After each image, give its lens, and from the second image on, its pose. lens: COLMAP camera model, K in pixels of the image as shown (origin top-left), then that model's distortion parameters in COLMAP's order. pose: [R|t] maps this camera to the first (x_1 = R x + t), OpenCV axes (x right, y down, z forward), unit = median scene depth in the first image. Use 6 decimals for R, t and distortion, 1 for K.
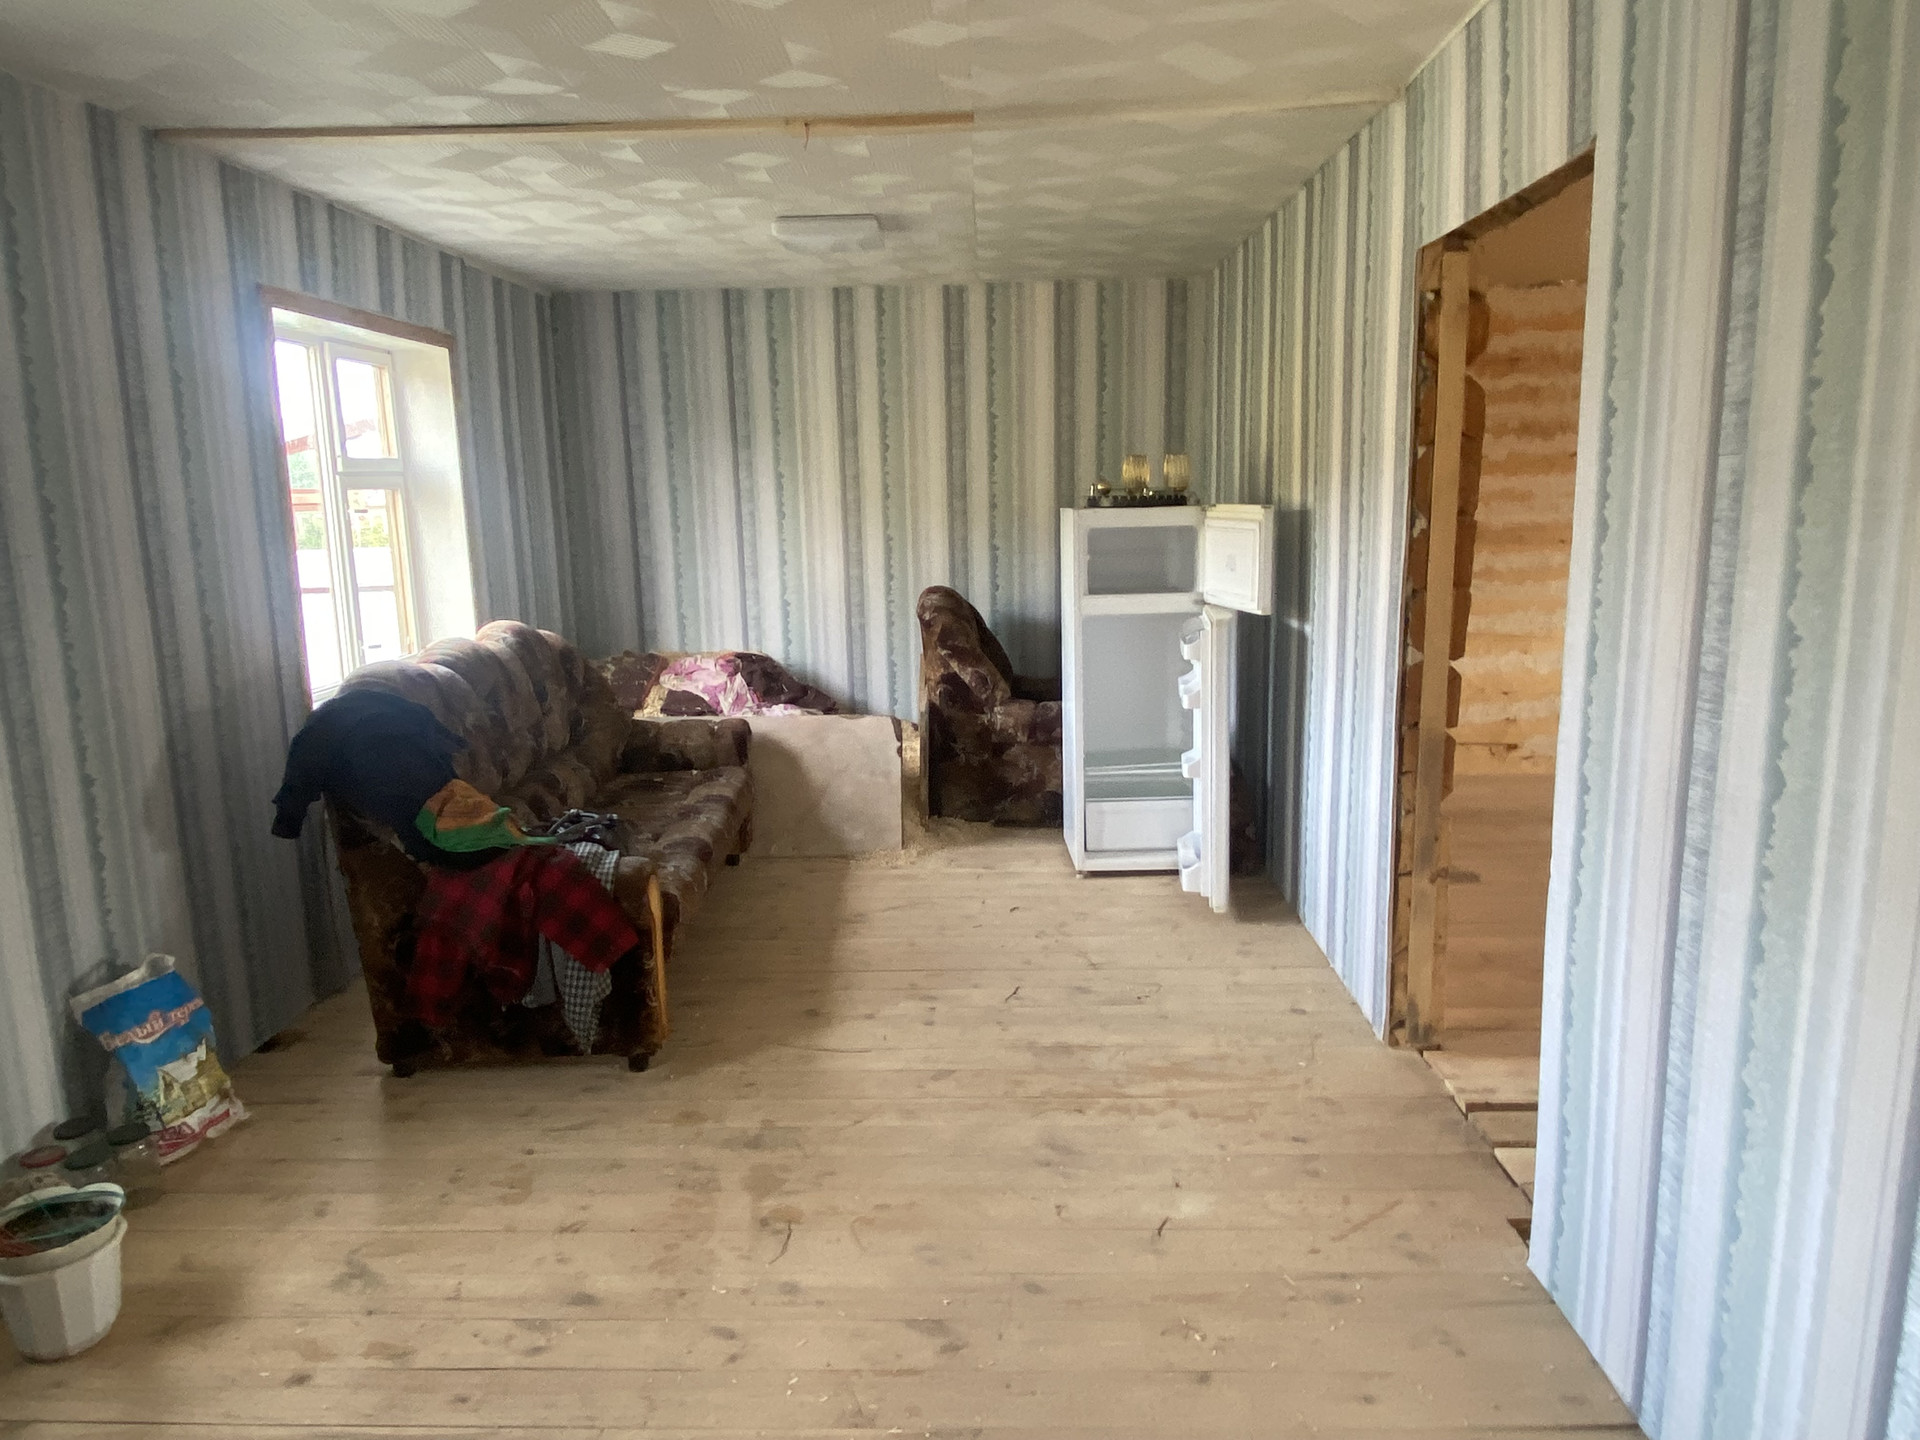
lens RADIAL K [[1283.6, 0, 961.8], [0, 1283.6, 720.7], [0, 0, 1]] dist [0.001512, 0.000277]
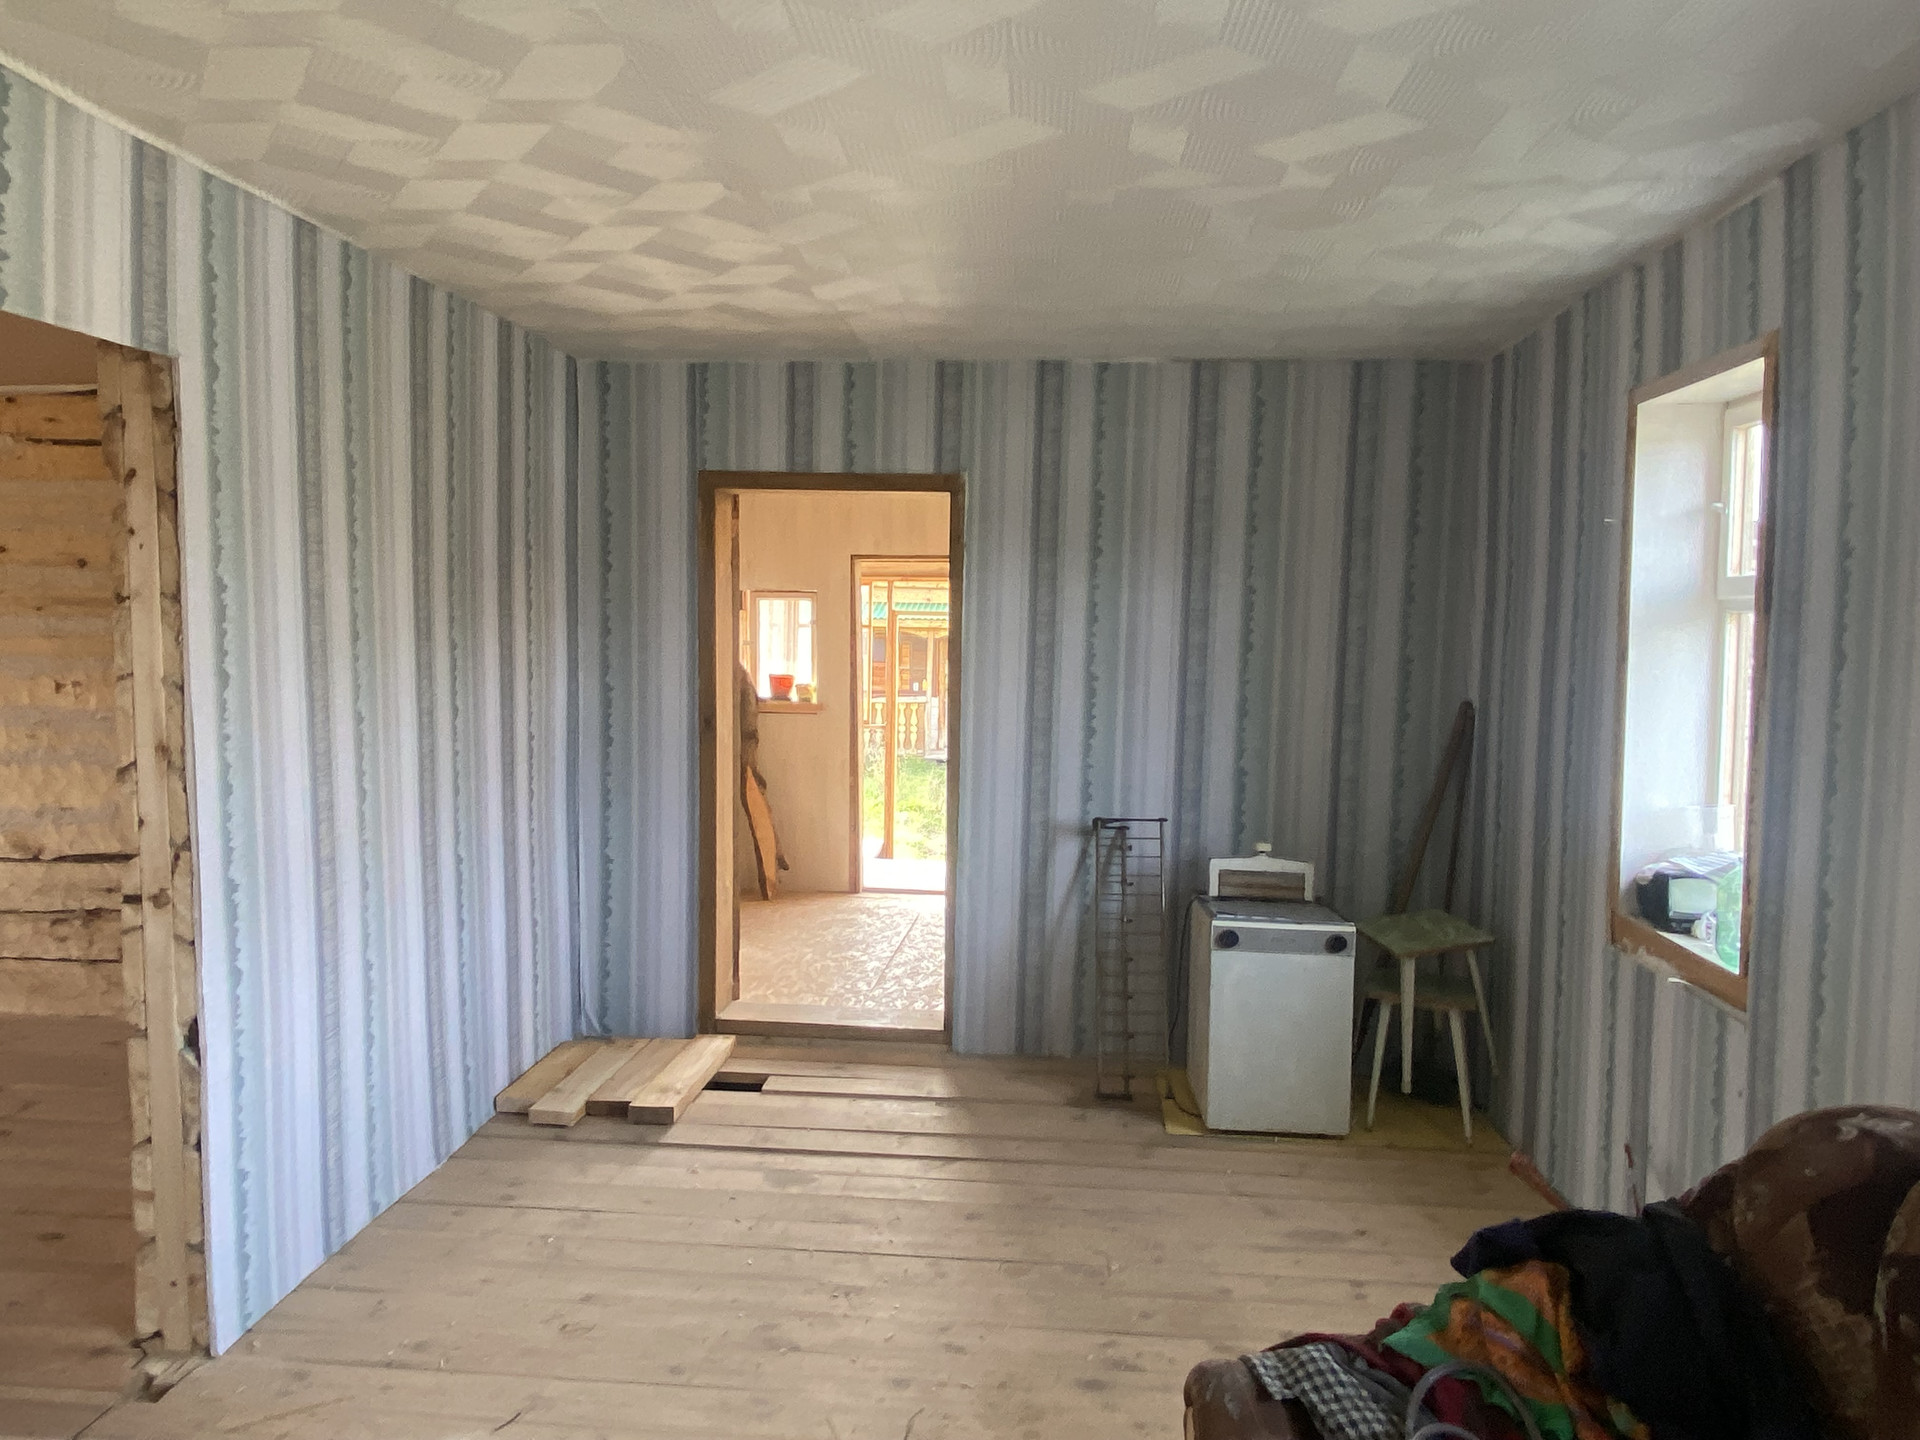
lens RADIAL K [[1283.6, 0, 959.3], [0, 1283.6, 719.2], [0, 0, 1]] dist [0.001512, 0.000277]
pose [[-0.998714, -0.001867, 0.050664, -0.243959], [0.010288, 0.971067, 0.238584, -0.360434], [-0.049644, 0.238798, -0.969799, 1.977413]]
